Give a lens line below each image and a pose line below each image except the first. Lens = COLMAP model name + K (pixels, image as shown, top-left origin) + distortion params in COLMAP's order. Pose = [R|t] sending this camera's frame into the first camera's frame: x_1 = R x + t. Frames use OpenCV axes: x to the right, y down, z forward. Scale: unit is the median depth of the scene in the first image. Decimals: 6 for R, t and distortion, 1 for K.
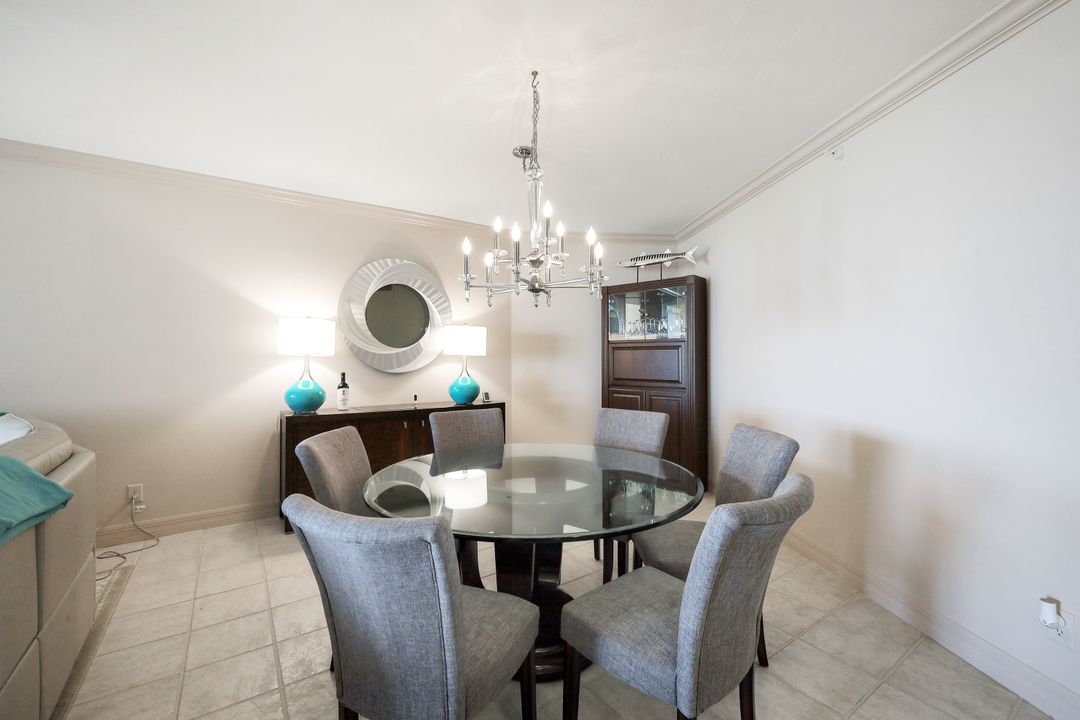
lens RADIAL K [[447.3, 0, 541.5], [0, 447.3, 350.0], [0, 0, 1]] dist [-0.001329, 0.000649]
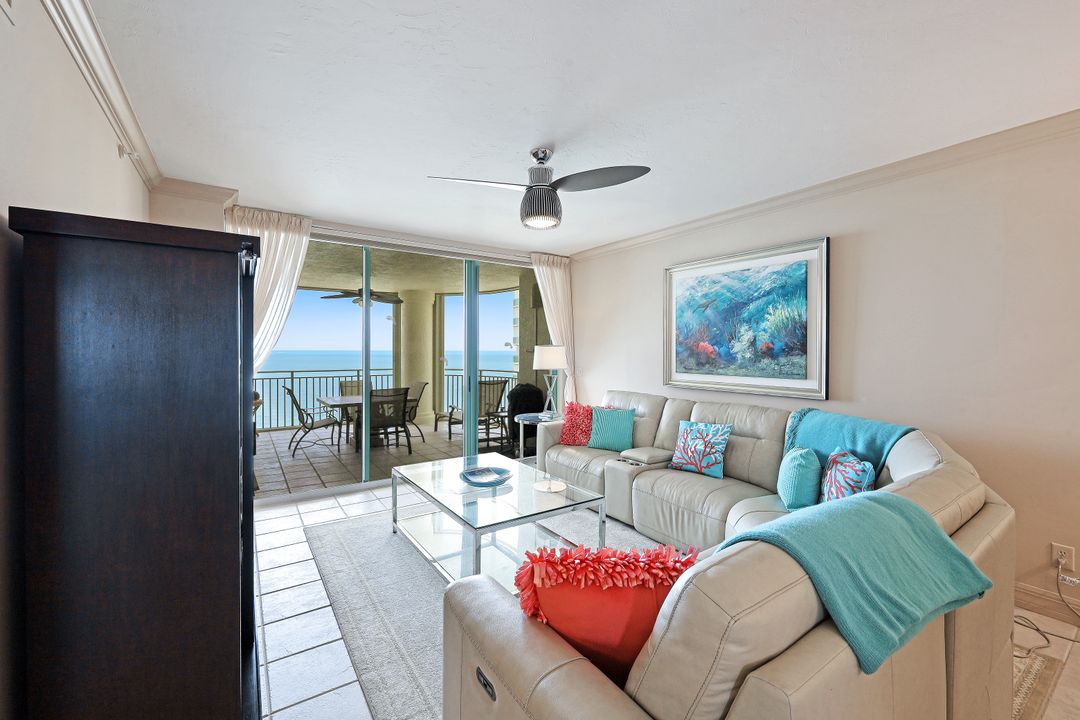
lens RADIAL K [[447.3, 0, 532.0], [0, 447.3, 356.8], [0, 0, 1]] dist [-0.001329, 0.000649]
pose [[-0.020304, 0.015067, -0.999680, -0.106141], [0.004183, 0.999879, 0.014985, -0.021762], [0.999785, -0.003878, -0.020365, 0.091399]]
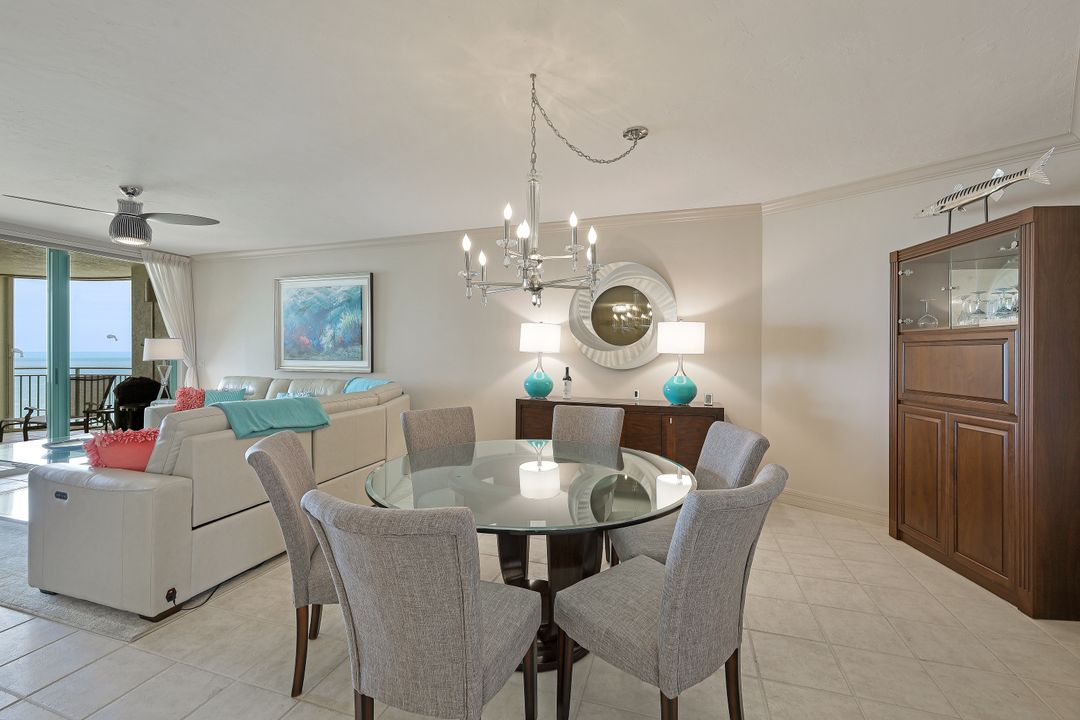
lens RADIAL K [[447.3, 0, 530.7], [0, 447.3, 354.2], [0, 0, 1]] dist [-0.001329, 0.000649]
pose [[0.604870, 0.007394, -0.796290, 0.398178], [0.003080, 0.999928, 0.011624, 0.002040], [0.796318, -0.009483, 0.604804, 0.183493]]
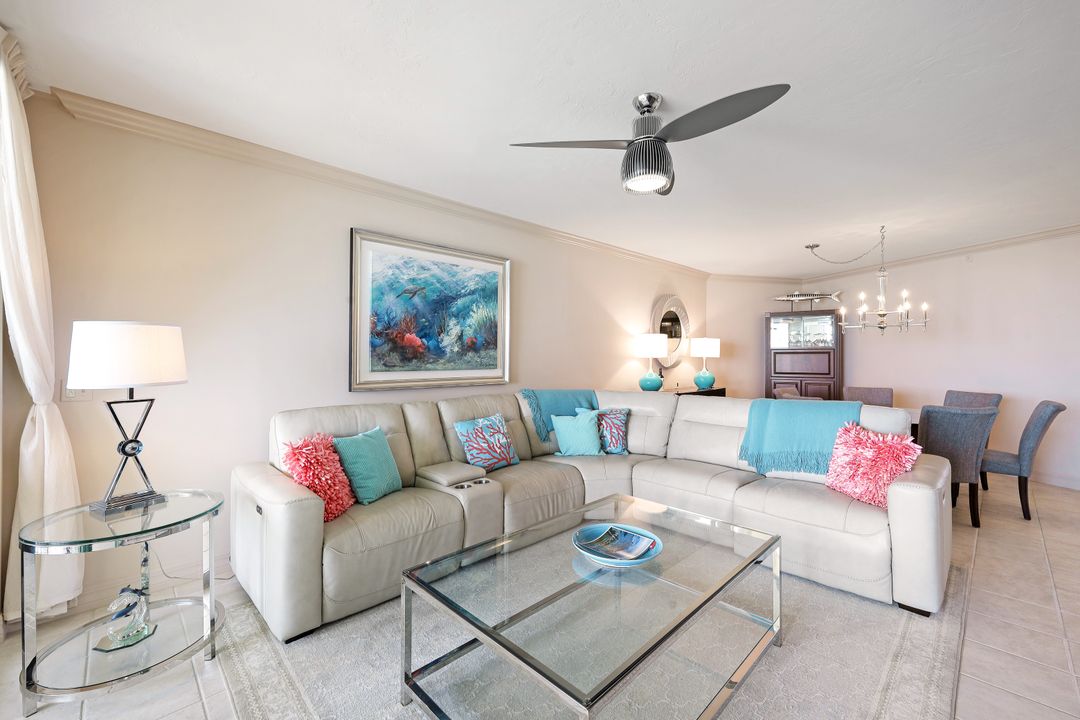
lens RADIAL K [[447.3, 0, 530.6], [0, 447.3, 355.6], [0, 0, 1]] dist [-0.001329, 0.000649]
pose [[0.987718, 0.004215, 0.156193, -1.026533], [-0.005679, 0.999944, 0.008925, -0.004856], [-0.156146, -0.009702, 0.987686, -0.440632]]
